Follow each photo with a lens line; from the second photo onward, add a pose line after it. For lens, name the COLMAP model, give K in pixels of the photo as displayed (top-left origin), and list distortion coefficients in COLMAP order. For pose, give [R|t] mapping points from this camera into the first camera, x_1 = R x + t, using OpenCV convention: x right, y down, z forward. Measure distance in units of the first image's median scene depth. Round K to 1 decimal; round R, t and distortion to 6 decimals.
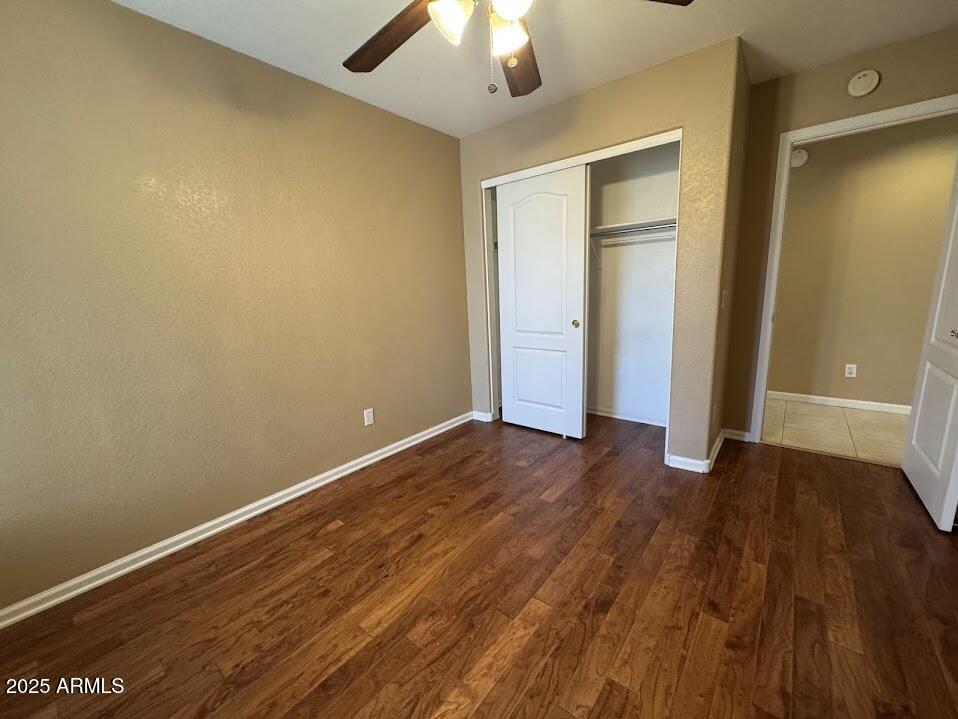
lens RADIAL K [[382.0, 0, 480.0], [0, 382.0, 362.0], [0, 0, 1]] dist [-0.004335, 0.000658]
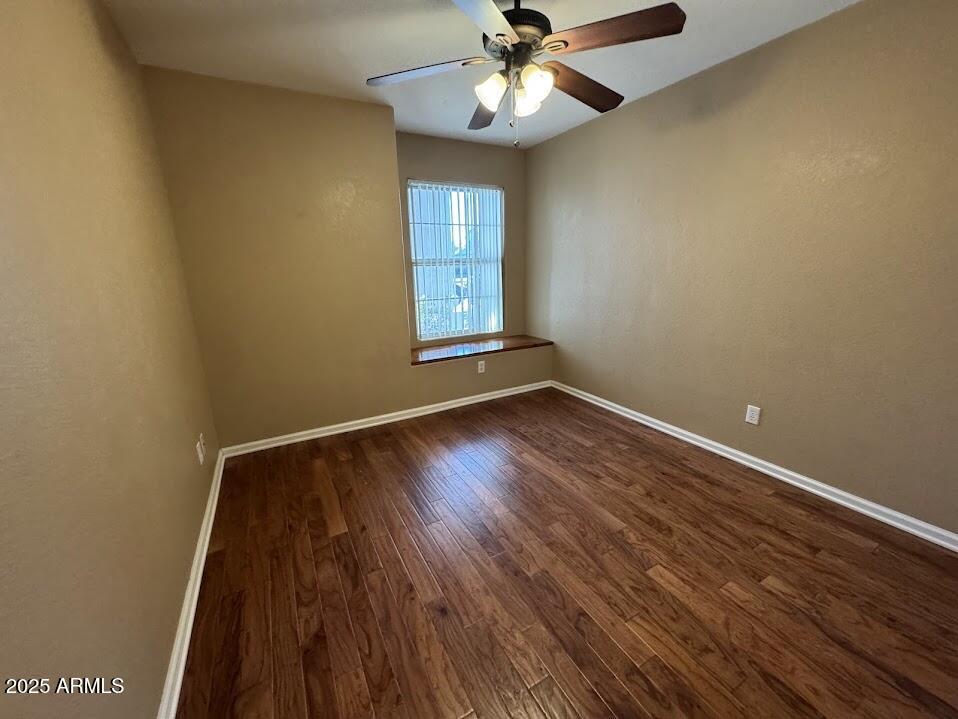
lens RADIAL K [[382.0, 0, 478.3], [0, 382.0, 362.3], [0, 0, 1]] dist [-0.004335, 0.000658]
pose [[-0.370411, 0.285003, -0.884064, 0.910642], [-0.140322, 0.923673, 0.356565, -0.255982], [0.918208, 0.256129, -0.302146, 0.860505]]
